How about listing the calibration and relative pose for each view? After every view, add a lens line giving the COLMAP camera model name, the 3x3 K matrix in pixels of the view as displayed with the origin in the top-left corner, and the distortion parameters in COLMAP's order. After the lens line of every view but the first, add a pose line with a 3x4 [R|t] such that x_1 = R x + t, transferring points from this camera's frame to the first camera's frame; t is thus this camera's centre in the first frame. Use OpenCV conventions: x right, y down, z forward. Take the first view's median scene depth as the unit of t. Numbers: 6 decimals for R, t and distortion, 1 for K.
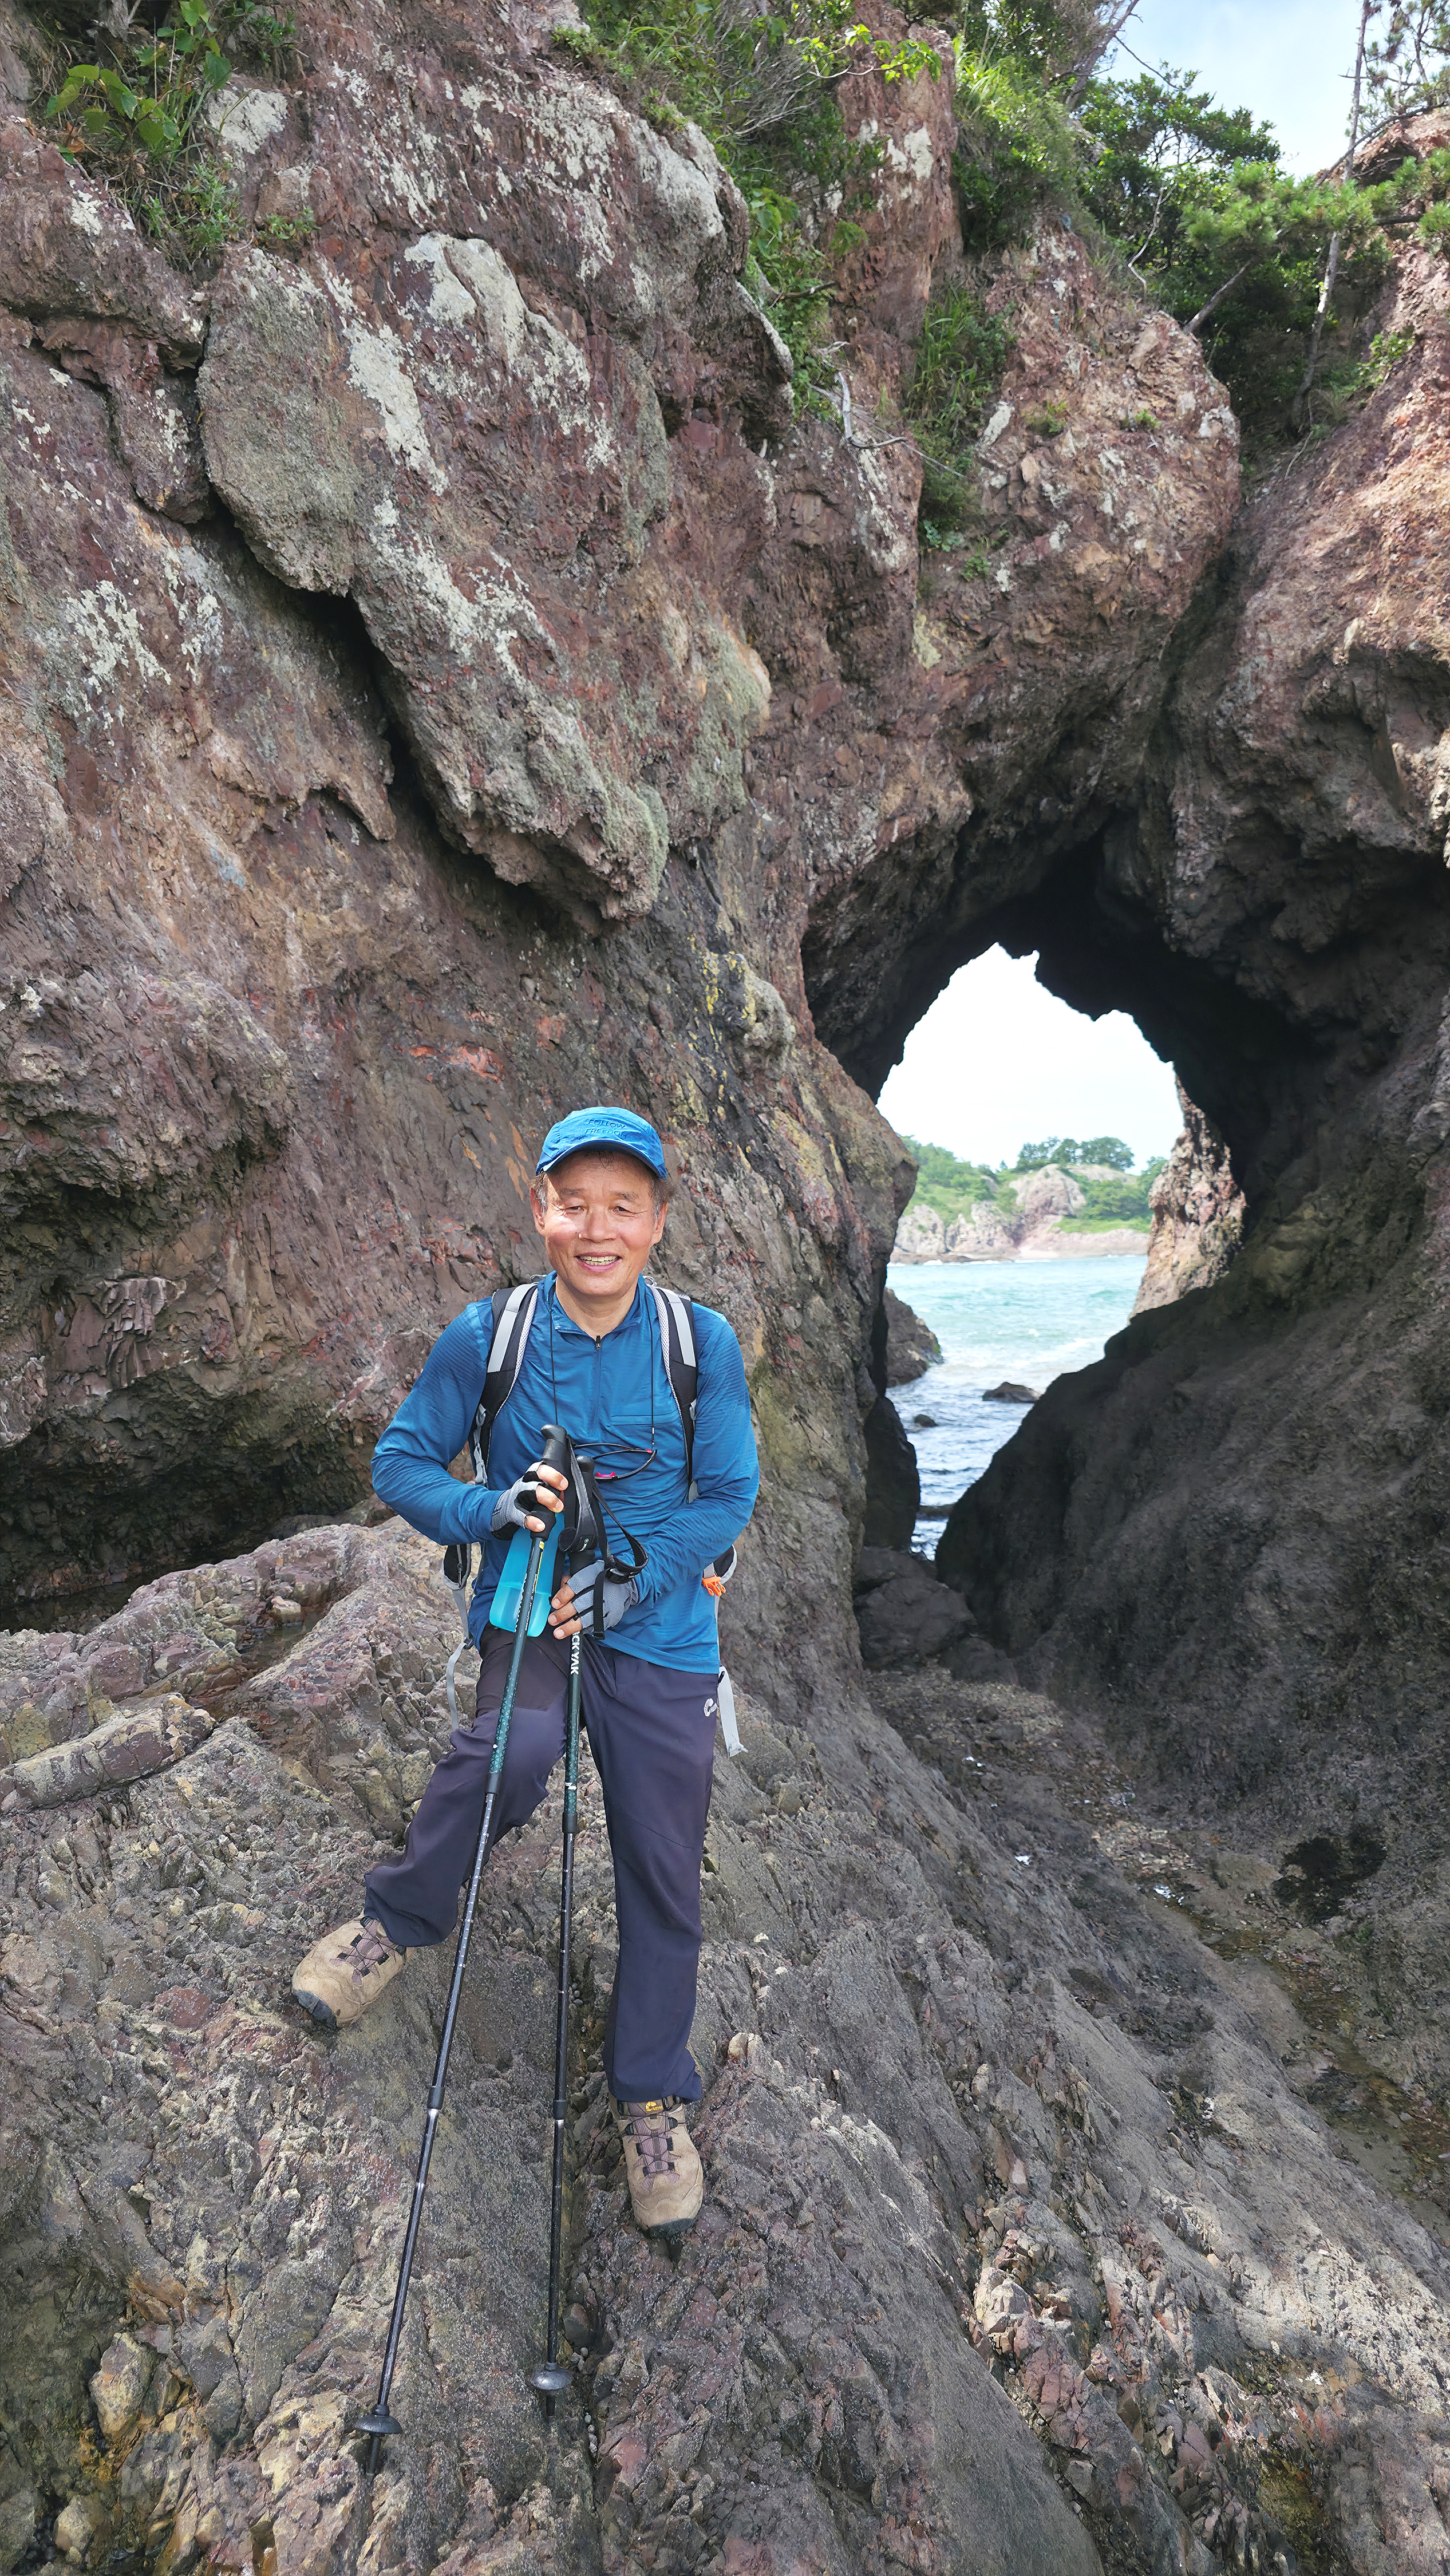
lens RADIAL K [[1707.3, 0, 718.2], [0, 1707.3, 1295.3], [0, 0, 1]] dist [0.058151, -0.072356]
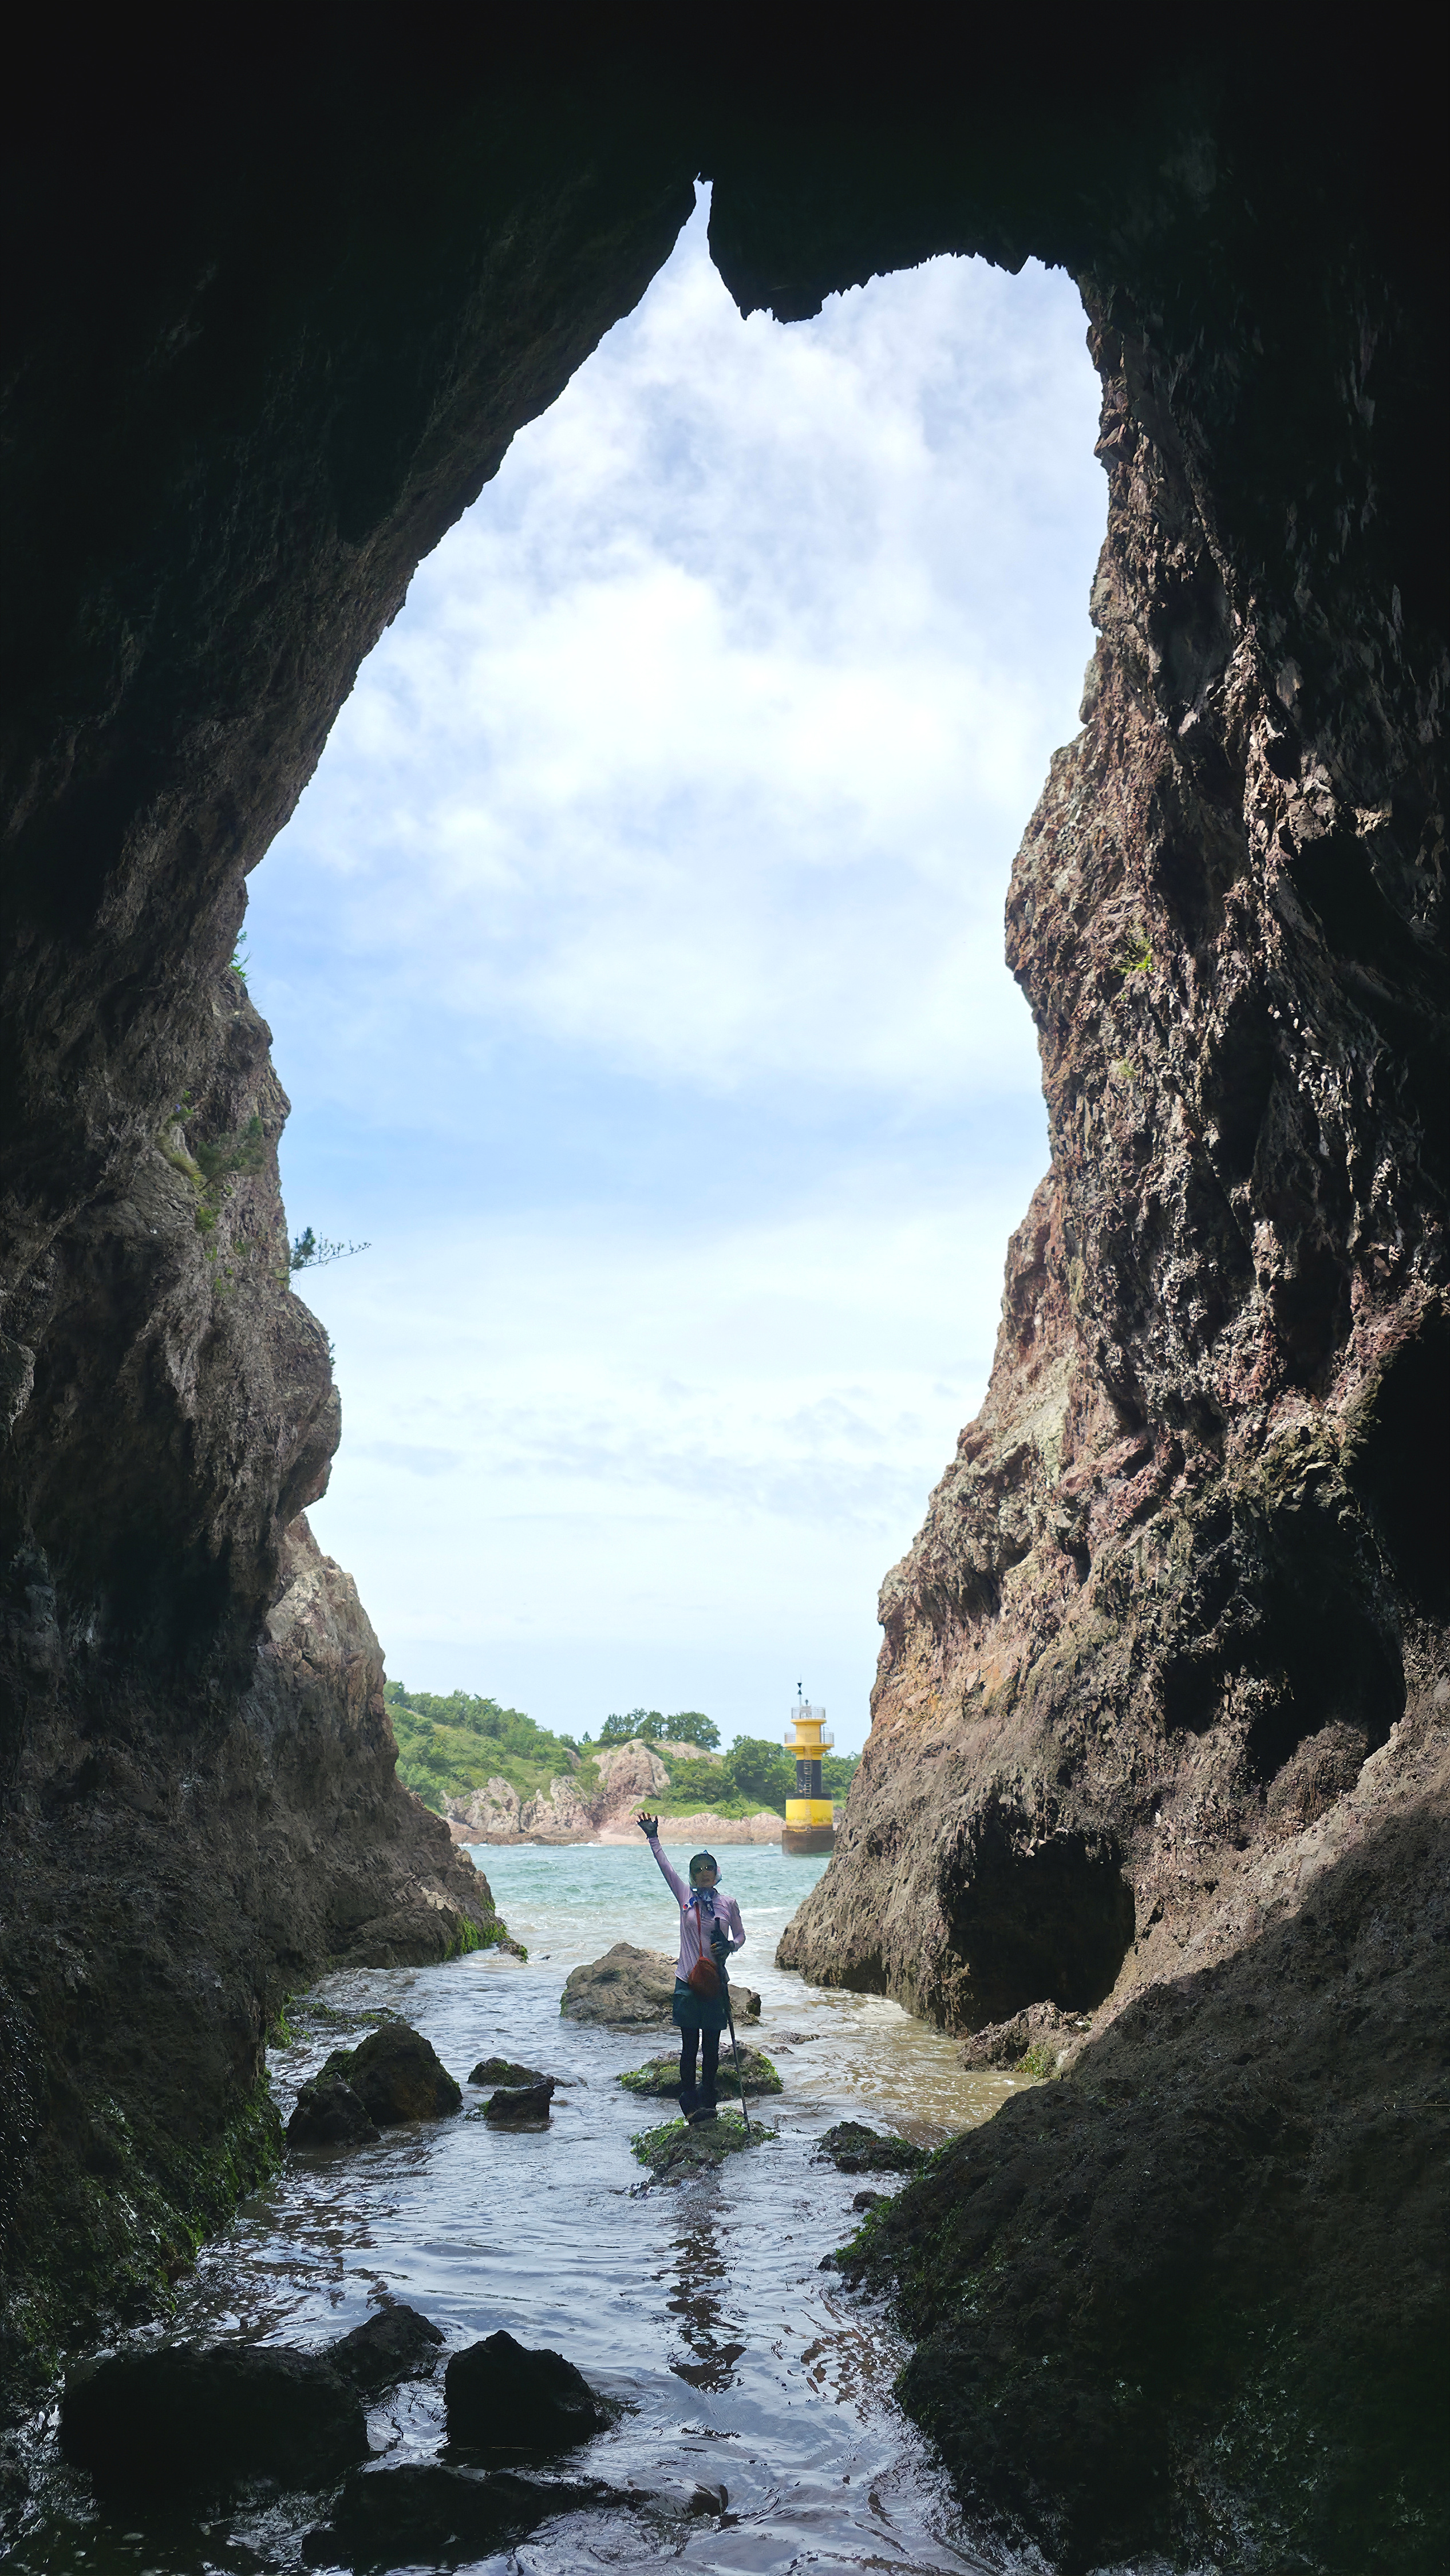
lens RADIAL K [[1556.5, 0, 718.2], [0, 1556.5, 1345.4], [0, 0, 1]] dist [0.090624, -0.000122]
pose [[0.968061, 0.106456, 0.226992, 0.242021], [-0.024764, 0.941550, -0.335962, 0.117889], [-0.249490, 0.319611, 0.914114, 1.654489]]
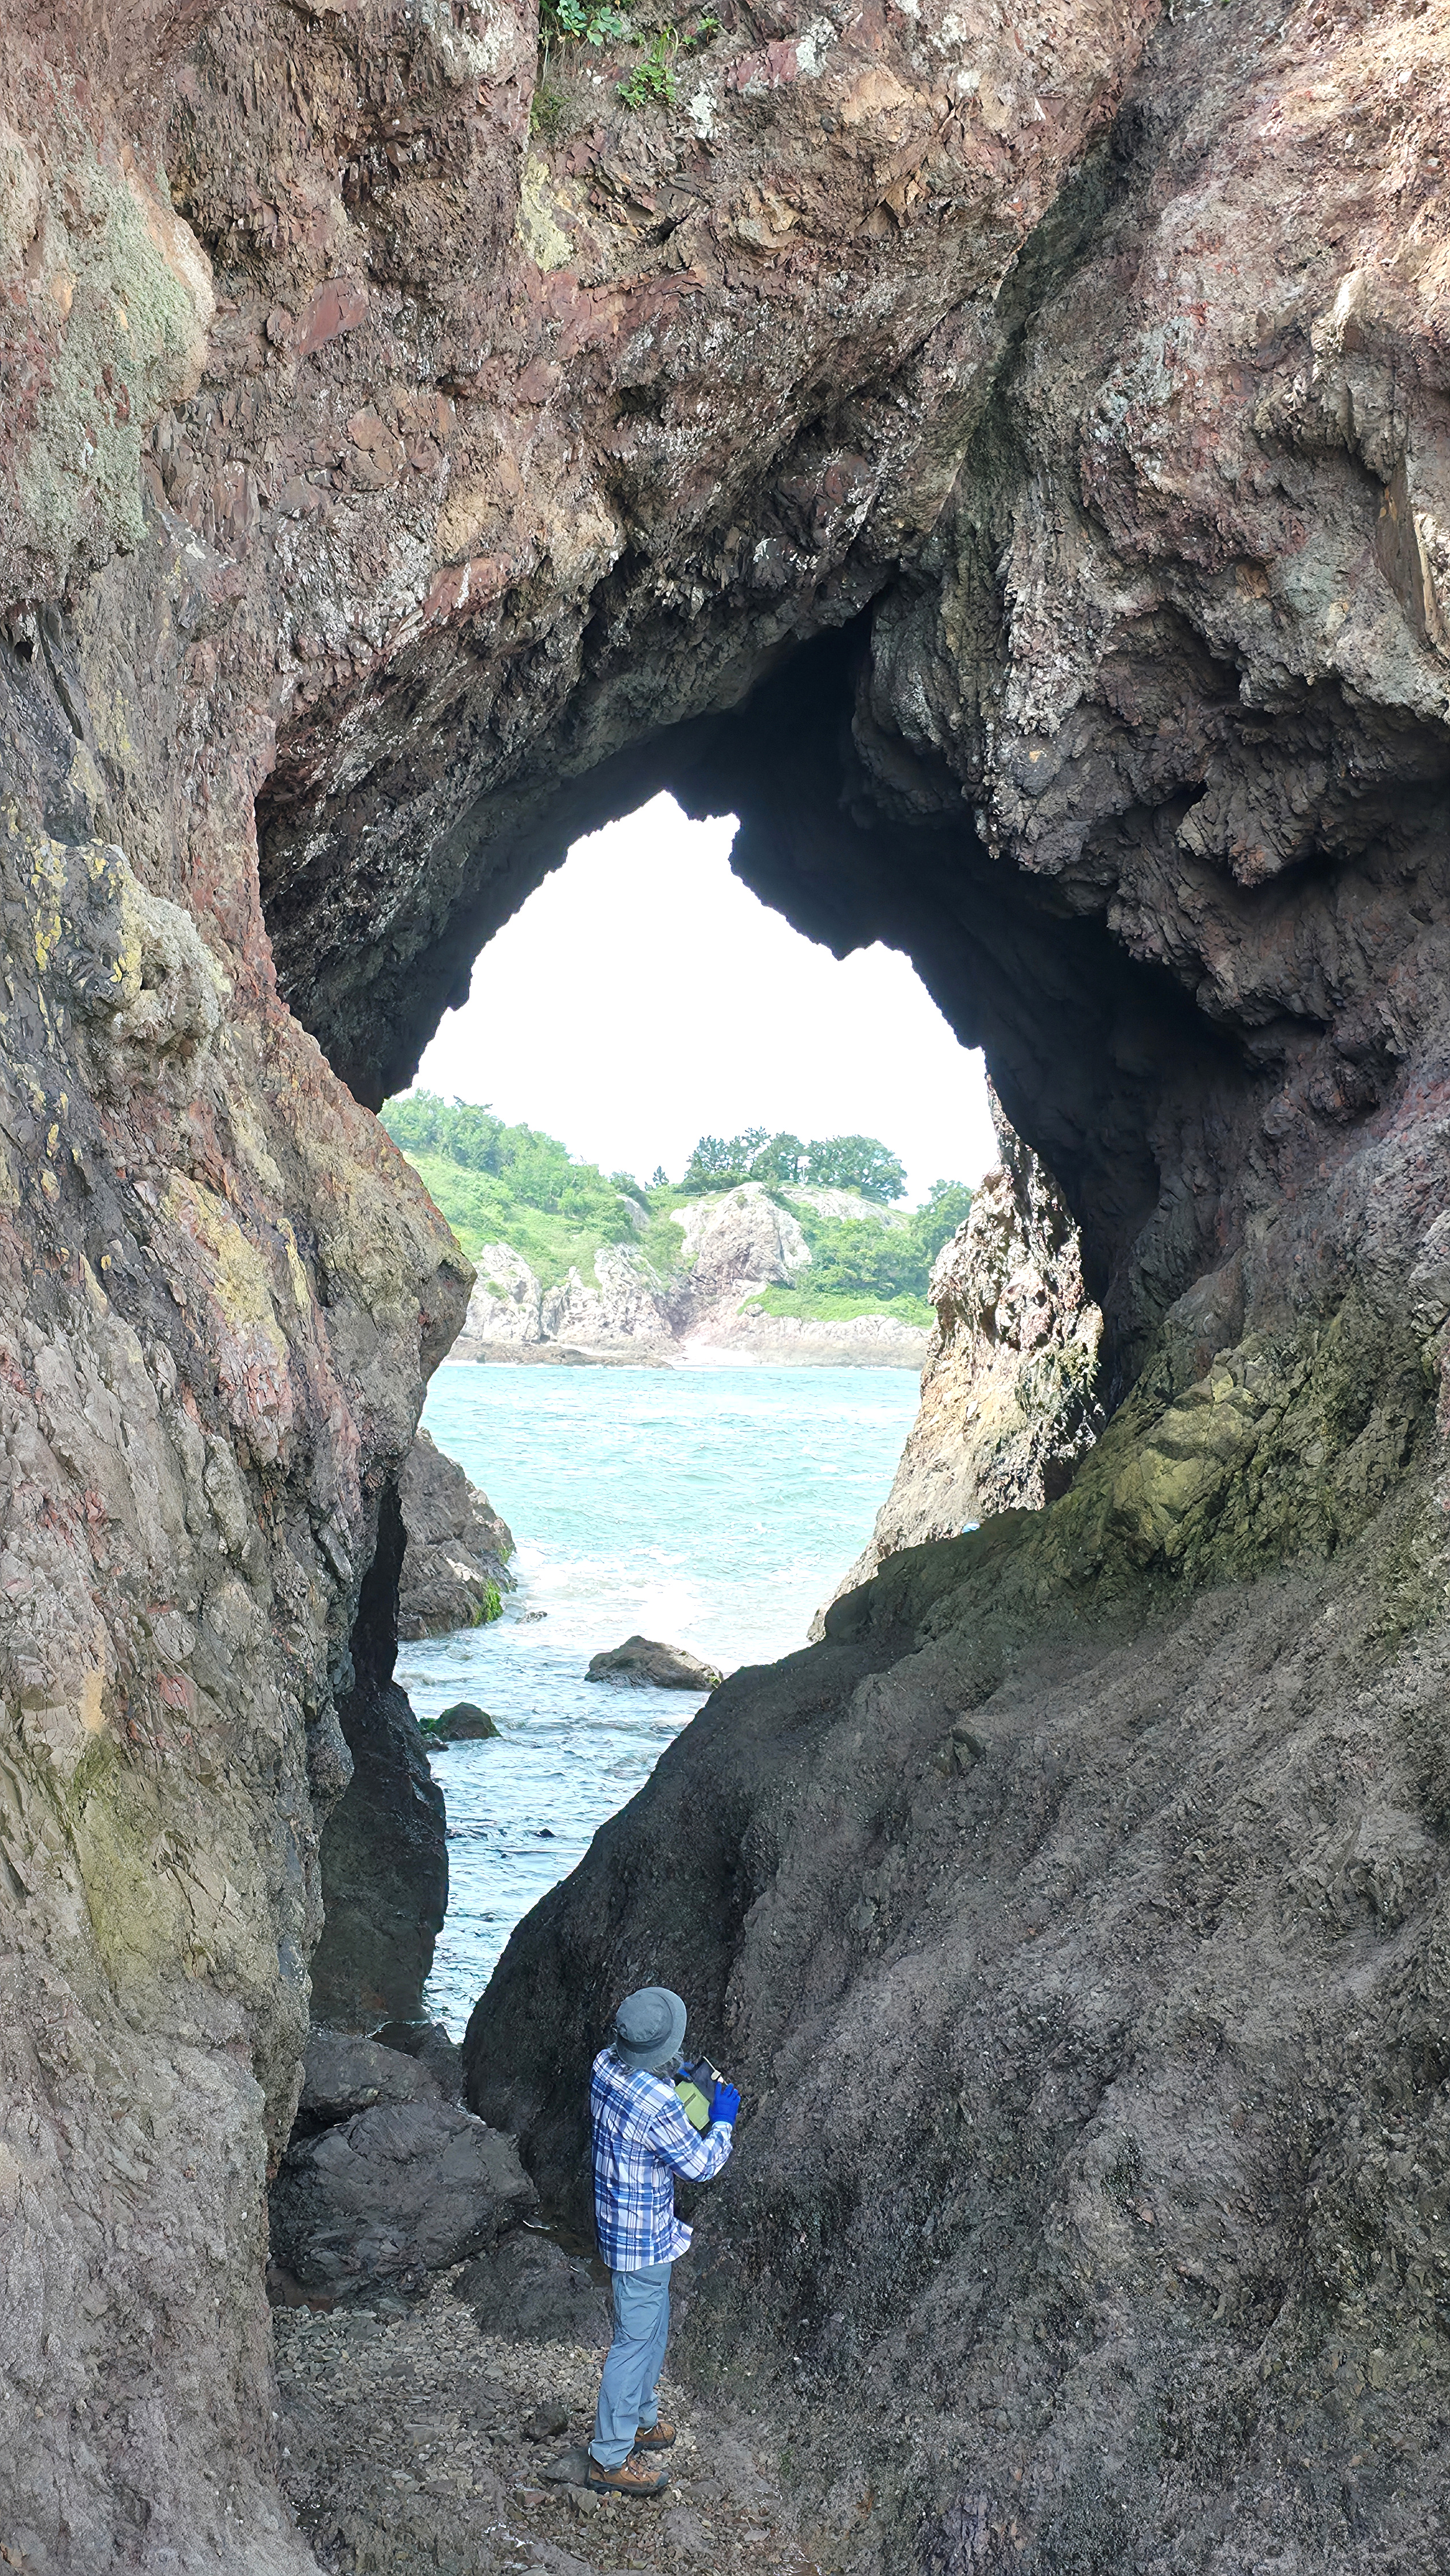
lens RADIAL K [[3386.8, 0, 717.4], [0, 3386.8, 1217.2], [0, 0, 1]] dist [0.222532, -0.801603]
pose [[0.981334, 0.063956, 0.181364, 0.008269], [-0.053610, 0.996673, -0.061394, -0.033666], [-0.184687, 0.050525, 0.981498, 0.029176]]
